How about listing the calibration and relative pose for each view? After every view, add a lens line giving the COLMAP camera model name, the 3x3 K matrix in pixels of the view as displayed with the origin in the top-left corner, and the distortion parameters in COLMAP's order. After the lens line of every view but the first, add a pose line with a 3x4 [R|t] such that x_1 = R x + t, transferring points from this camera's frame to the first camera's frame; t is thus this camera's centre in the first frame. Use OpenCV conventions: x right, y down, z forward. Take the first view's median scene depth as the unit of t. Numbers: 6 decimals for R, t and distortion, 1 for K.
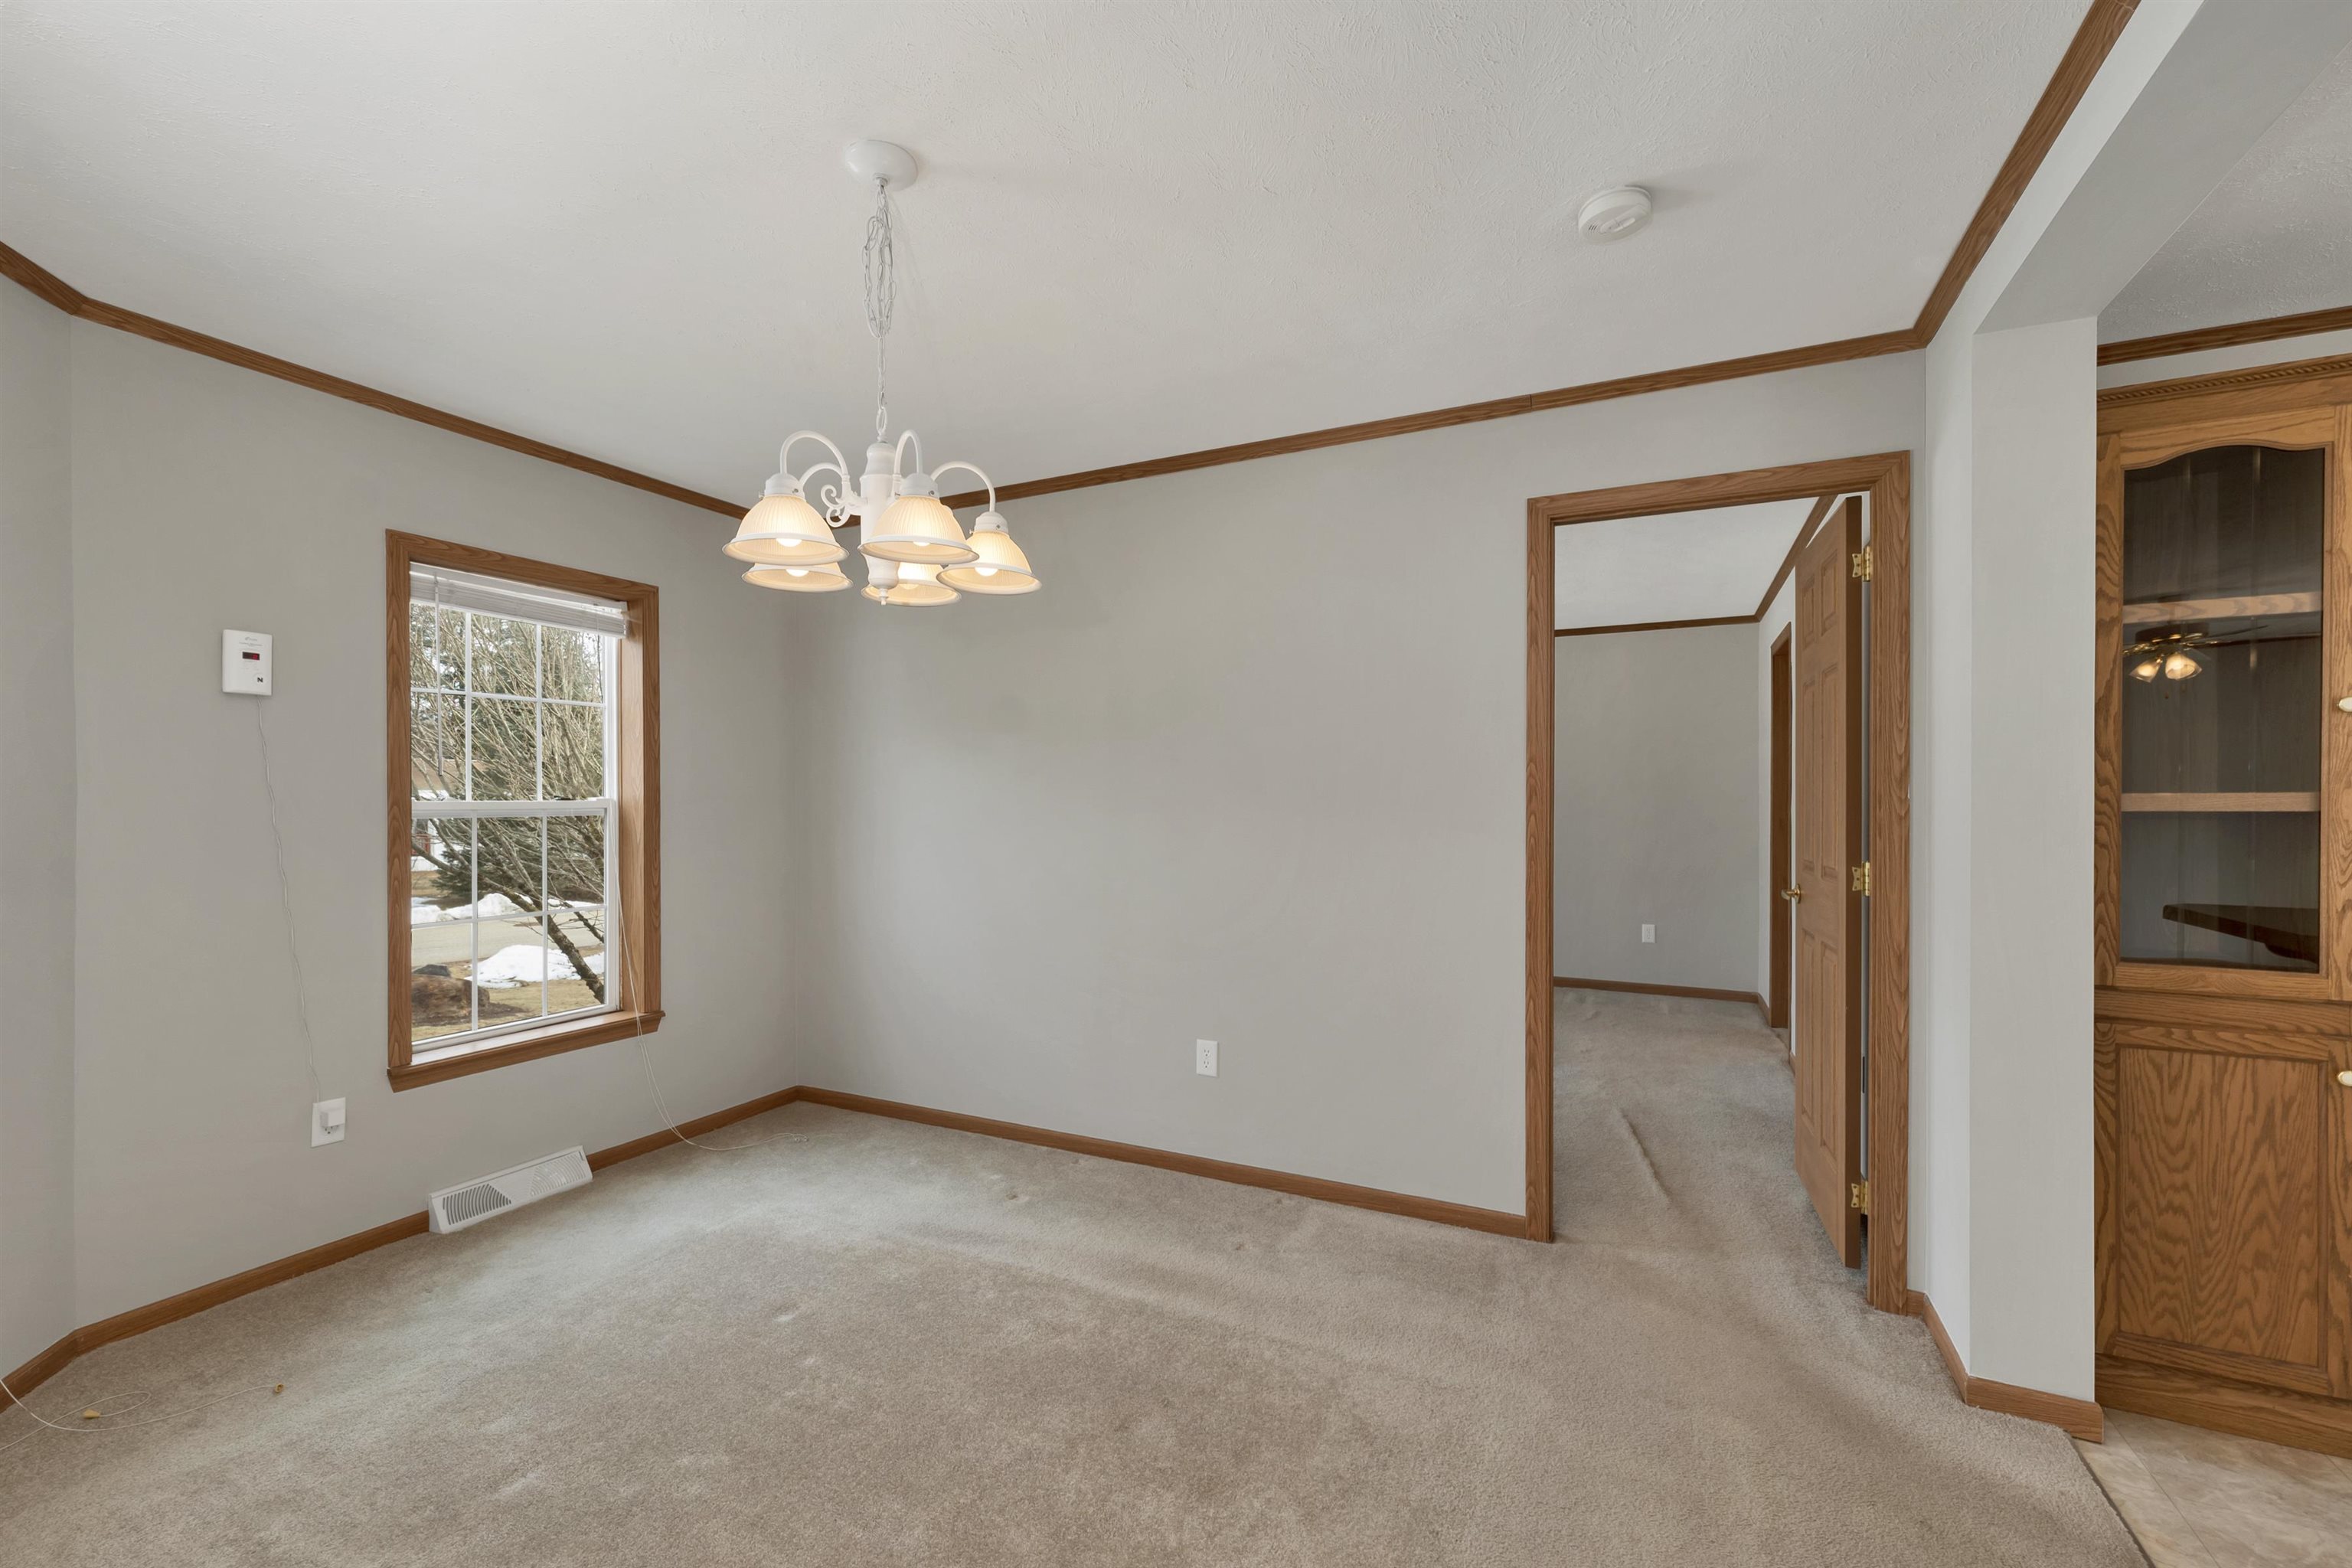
lens RADIAL K [[975.3, 0, 1153.2], [0, 975.3, 807.6], [0, 0, 1]] dist [-0.001496, -0.000121]
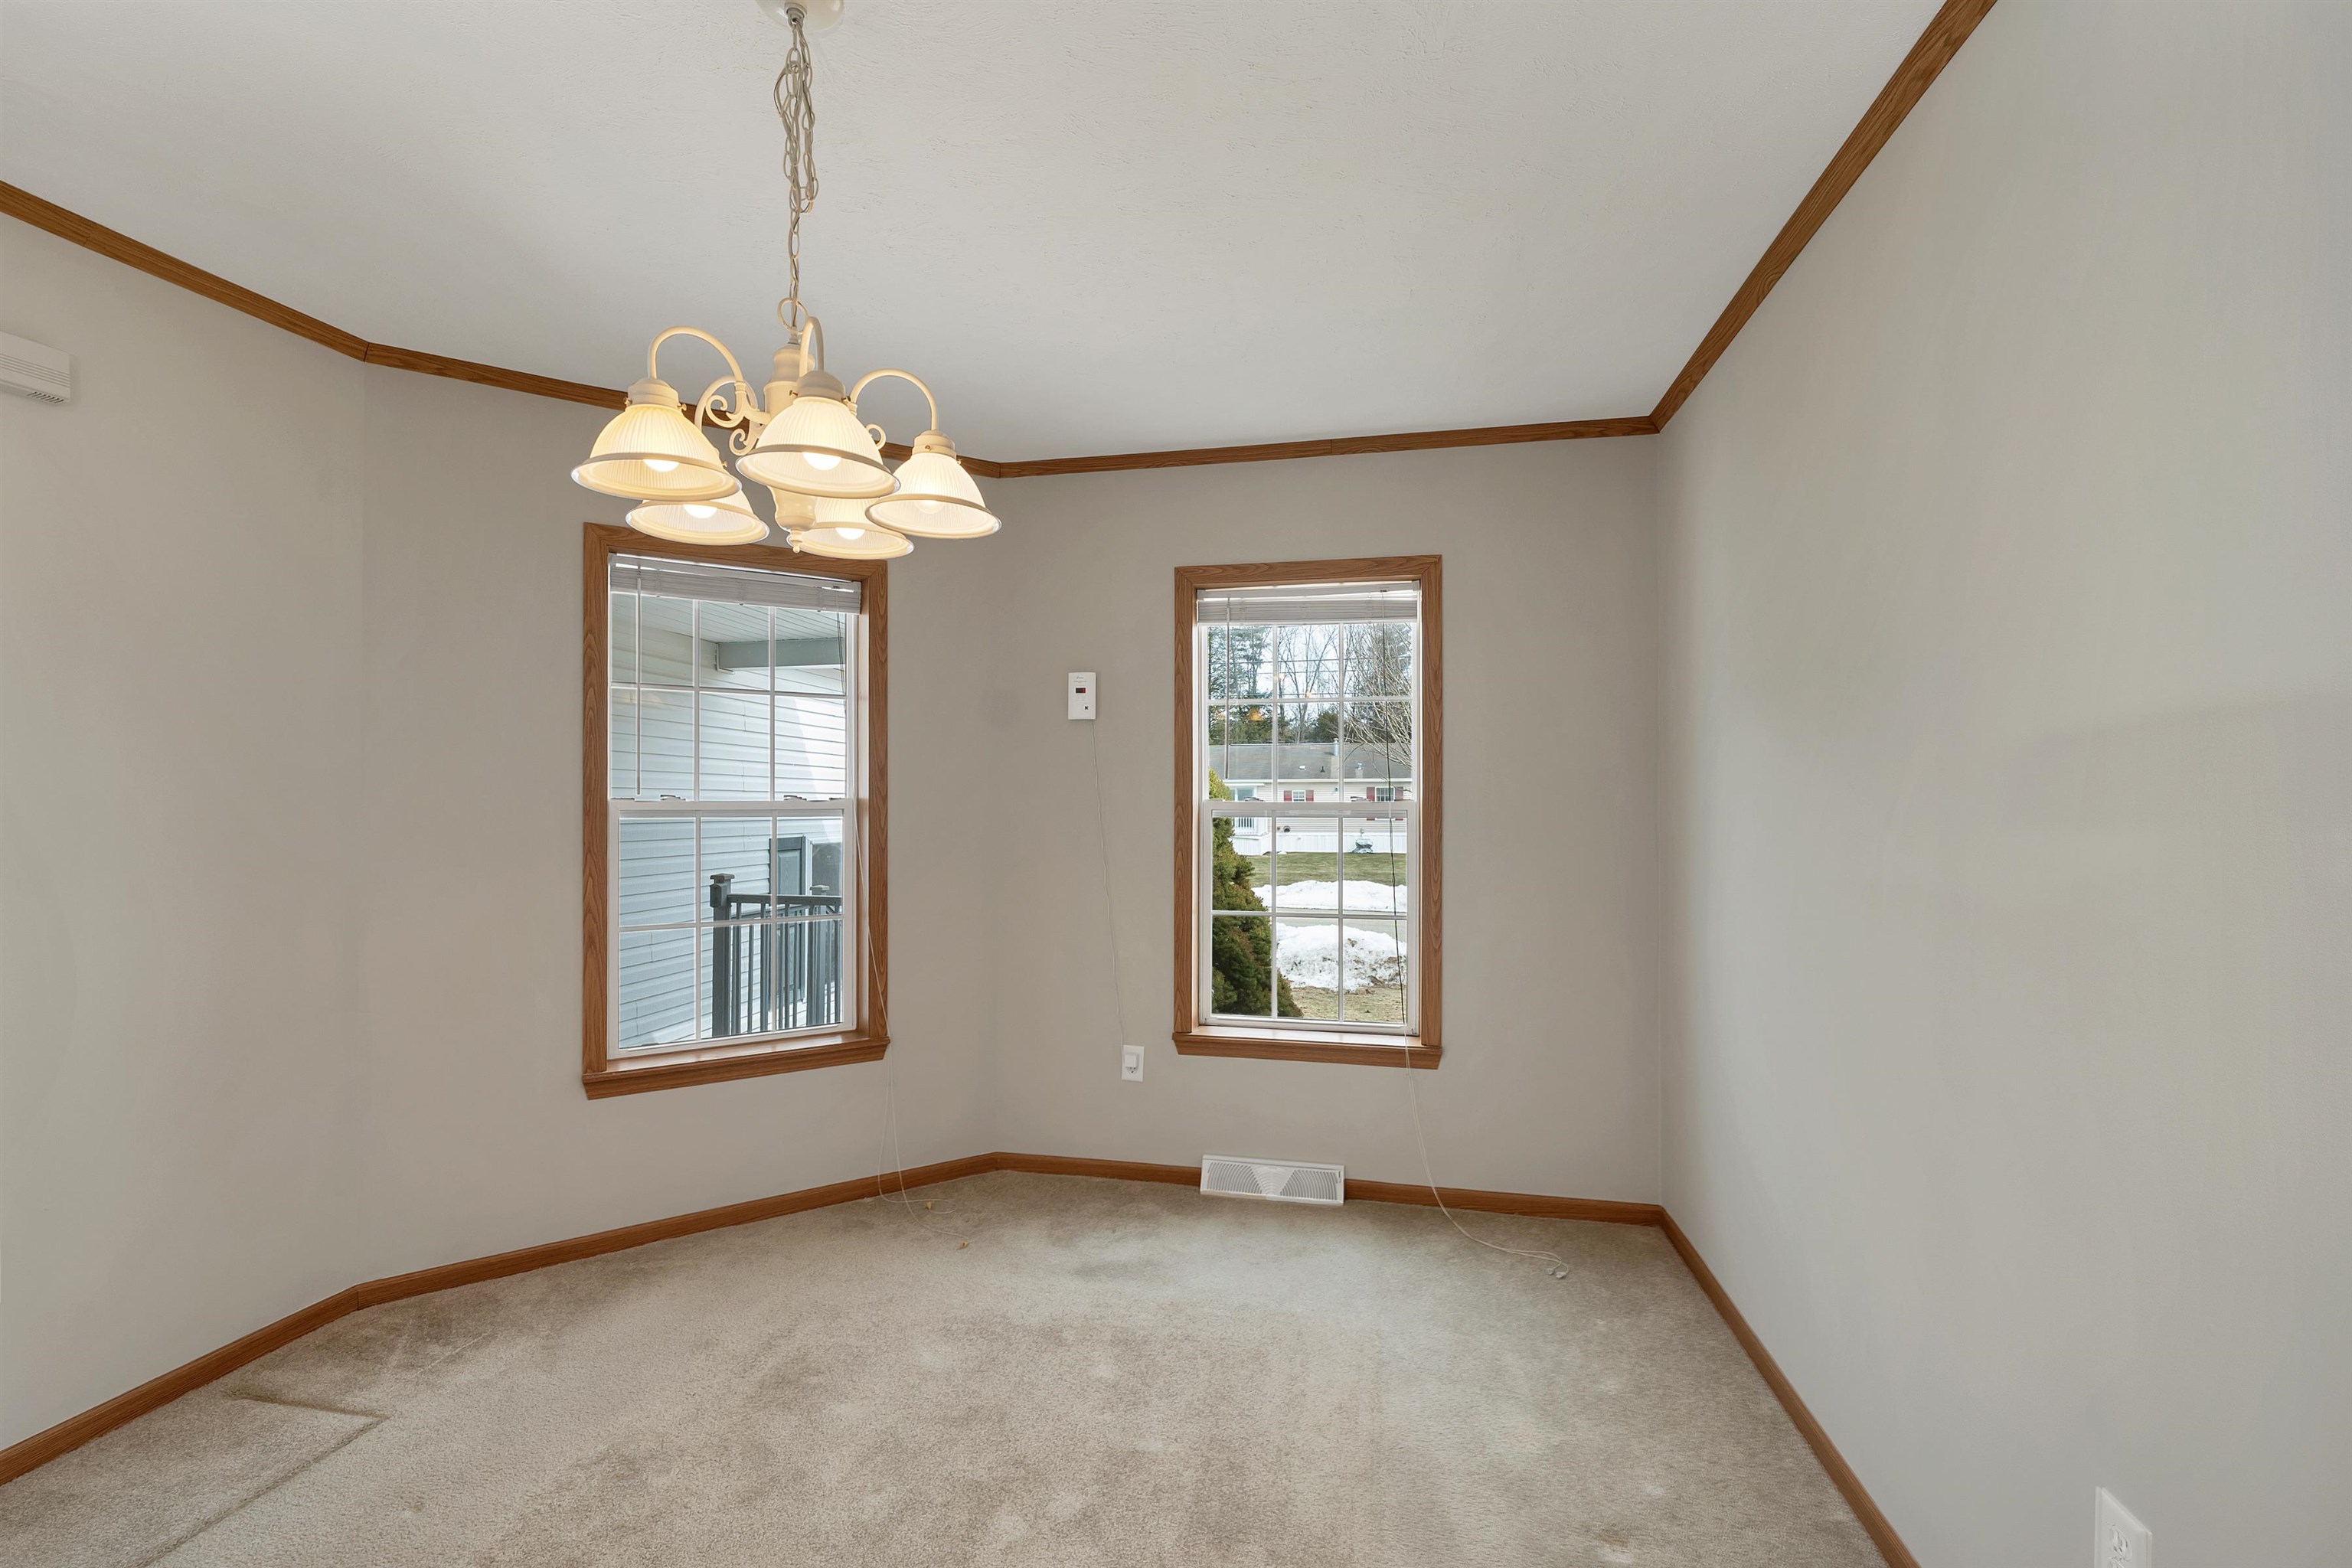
lens RADIAL K [[975.3, 0, 1195.6], [0, 975.3, 812.8], [0, 0, 1]] dist [-0.001496, -0.000121]
pose [[0.255558, 0.008453, -0.966757, 0.386879], [-0.011710, 0.999915, 0.005647, -0.000289], [0.966723, 0.009878, 0.255636, 0.821137]]
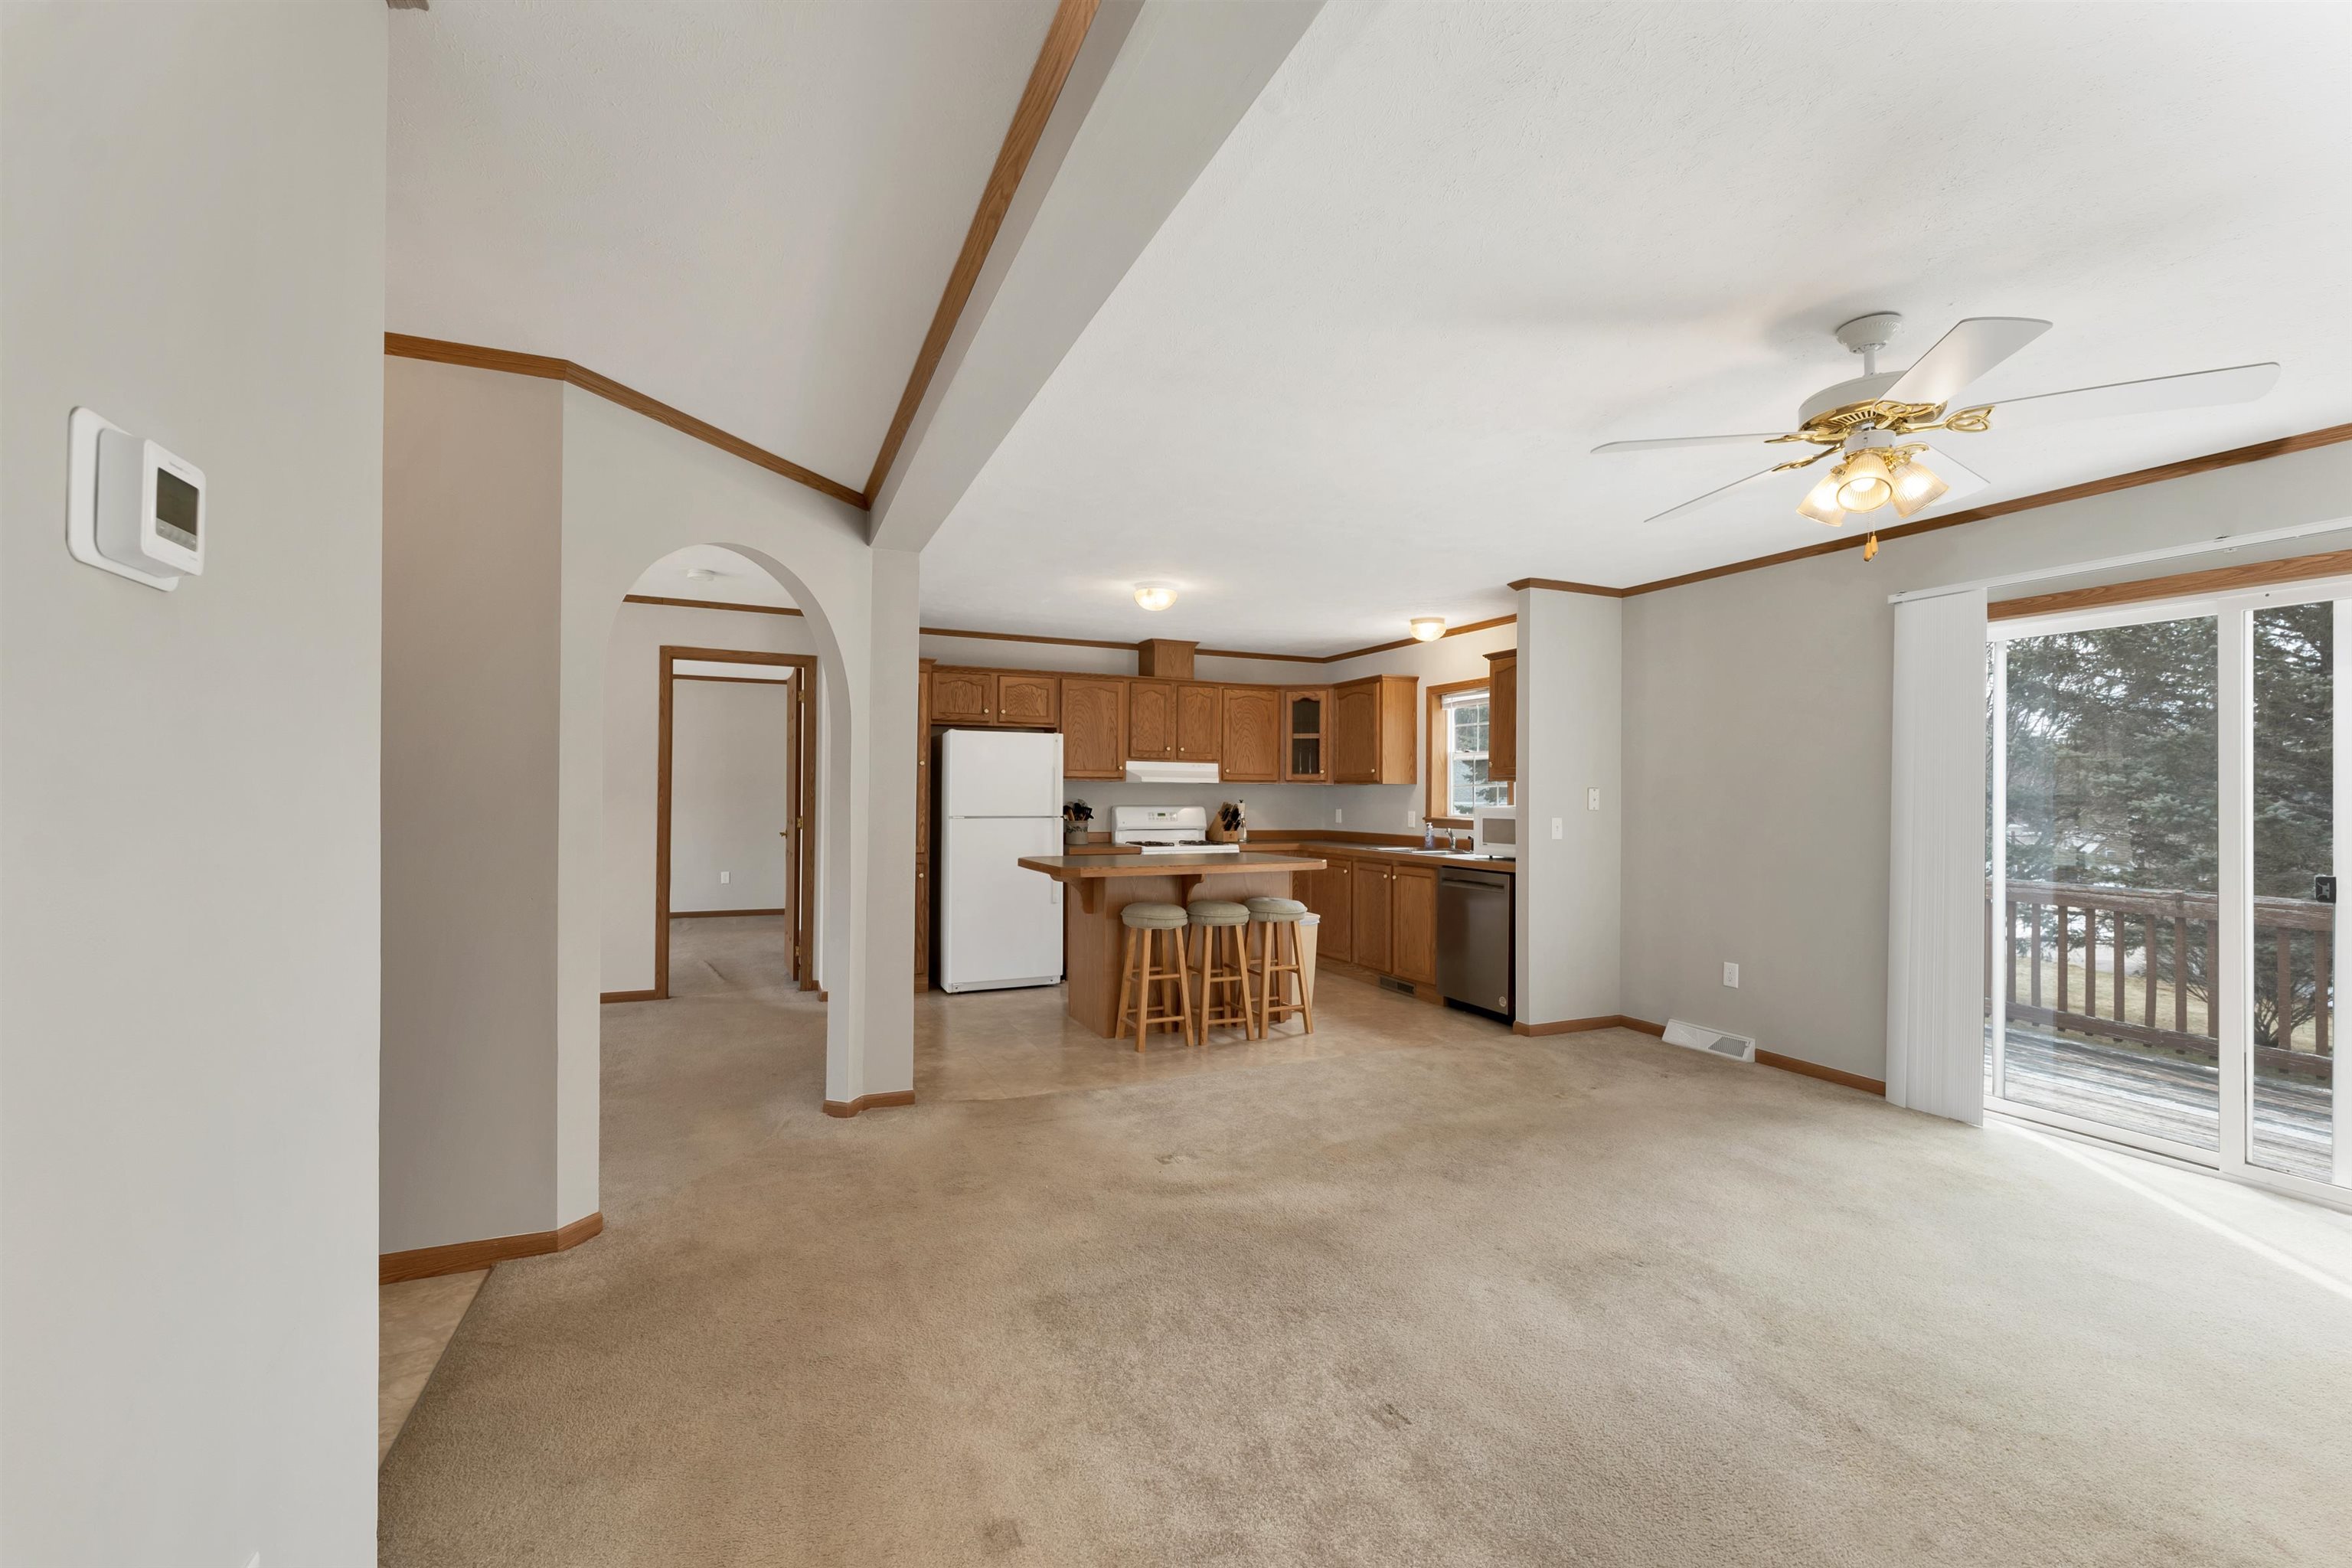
lens RADIAL K [[975.3, 0, 1164.9], [0, 975.3, 785.8], [0, 0, 1]] dist [-0.001496, -0.000121]
pose [[0.626357, 0.014613, 0.779399, -0.648188], [-0.002535, 0.999857, -0.016709, 0.019785], [-0.779532, 0.008489, 0.626305, -1.323553]]
